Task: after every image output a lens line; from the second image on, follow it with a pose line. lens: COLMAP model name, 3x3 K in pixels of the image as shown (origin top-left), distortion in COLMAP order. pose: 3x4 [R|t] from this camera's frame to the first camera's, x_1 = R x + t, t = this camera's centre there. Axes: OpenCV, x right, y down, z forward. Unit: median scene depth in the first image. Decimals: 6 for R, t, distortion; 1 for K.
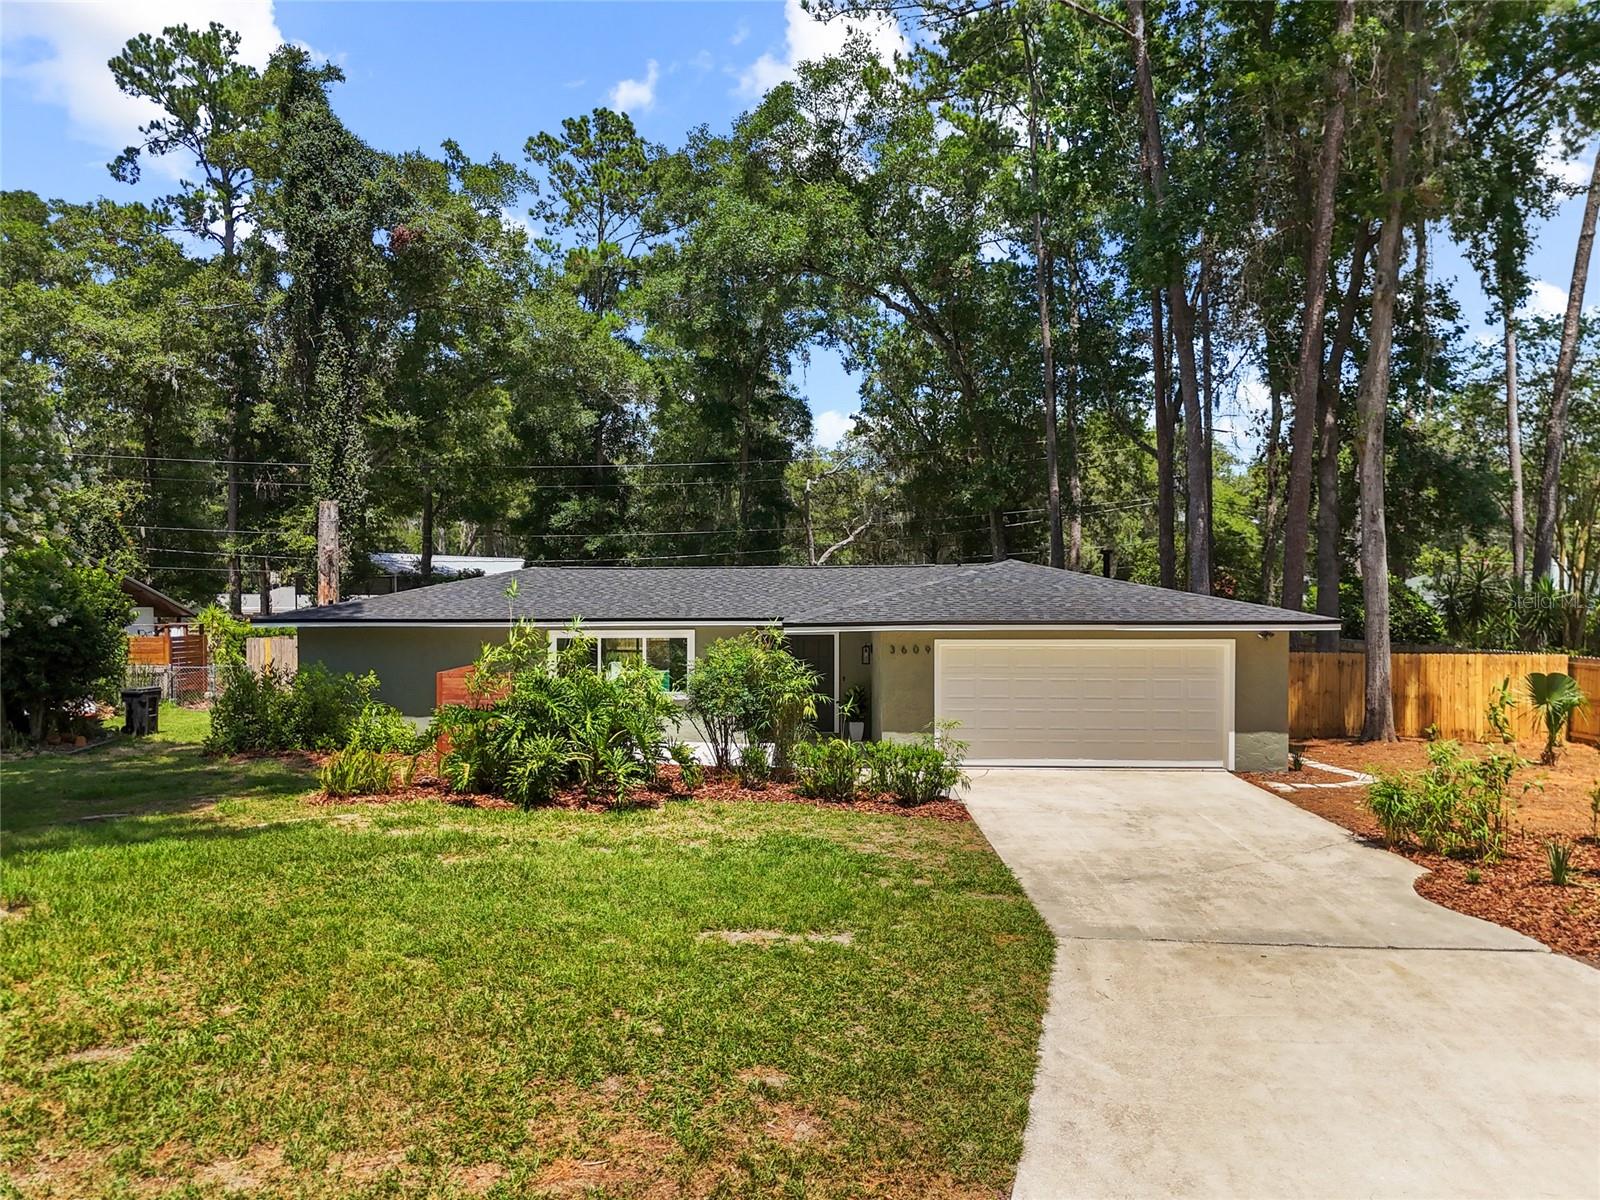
lens RADIAL K [[1120.8, 0, 800.0], [0, 1120.8, 600.0], [0, 0, 1]] dist [0.012673, 0.002819]
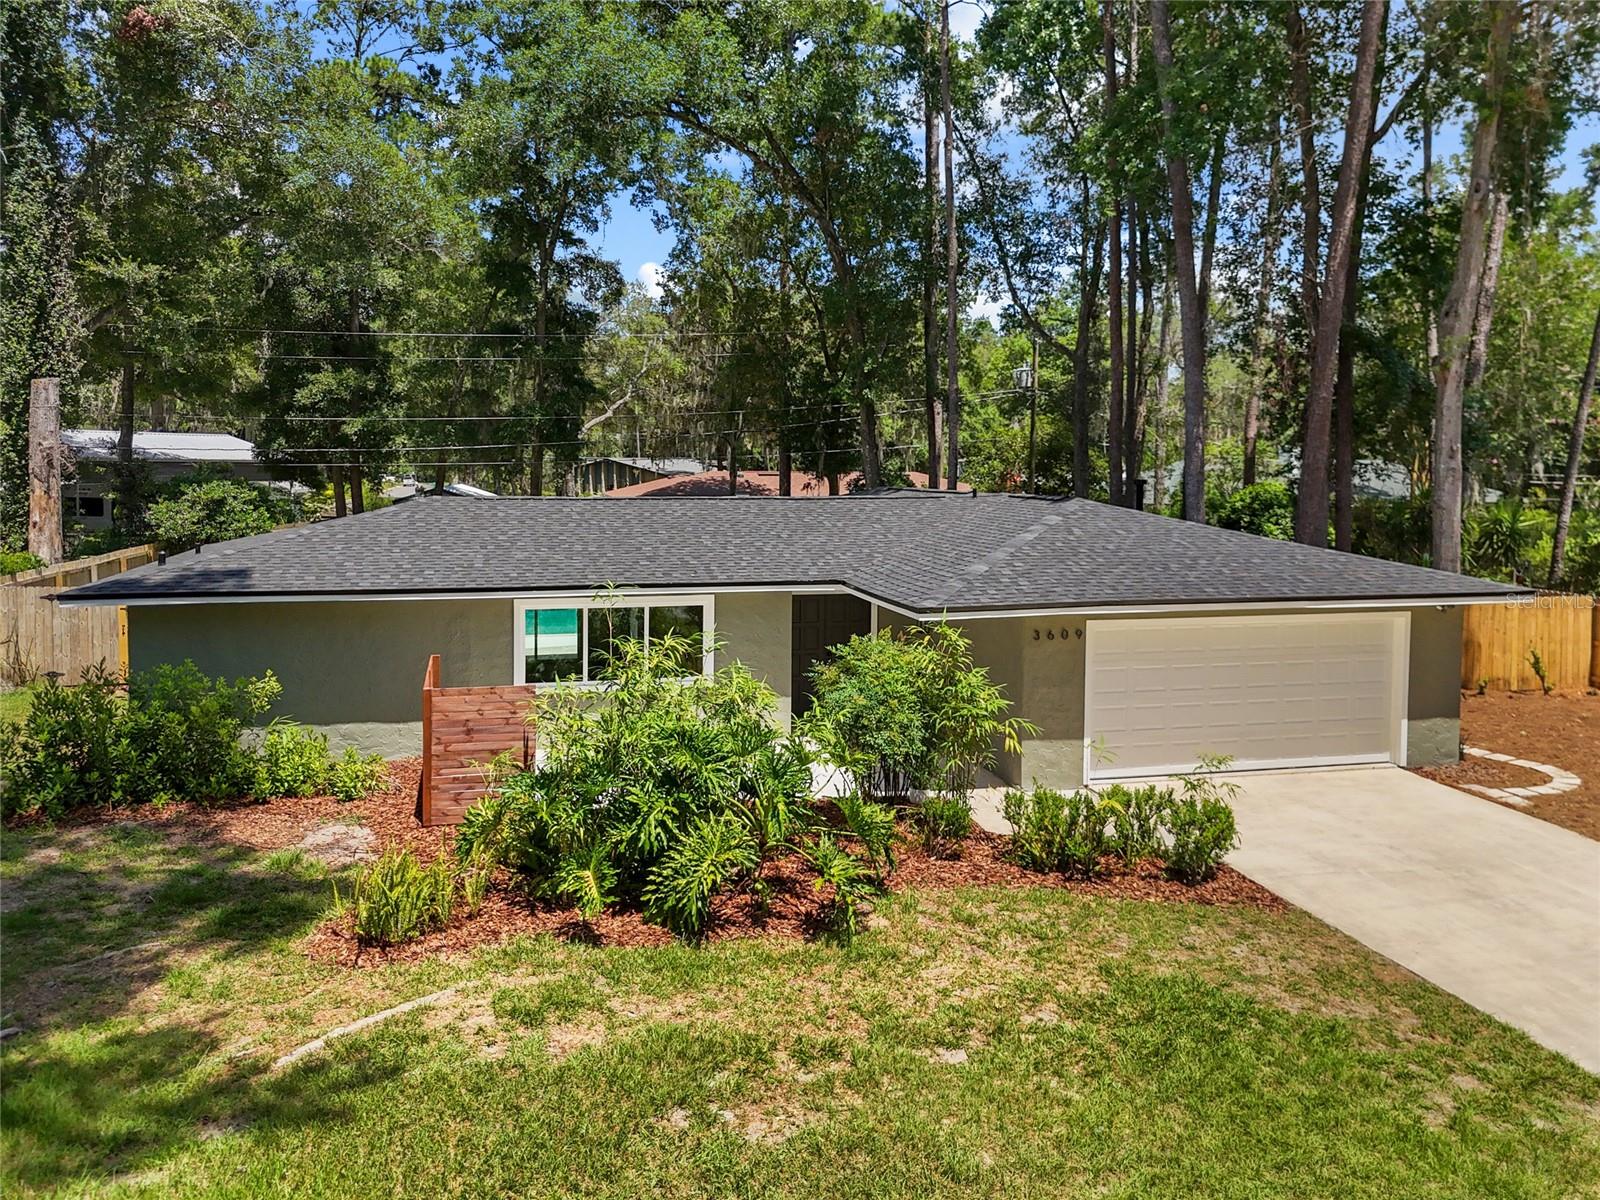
lens RADIAL K [[1168.1, 0, 799.2], [0, 1168.1, 521.0], [0, 0, 1]] dist [0.001460, 0.002269]
pose [[0.966669, -0.002800, 0.256015, -0.121839], [-0.008816, 0.998983, 0.044214, -0.029449], [-0.255879, -0.044998, 0.965661, 0.118881]]
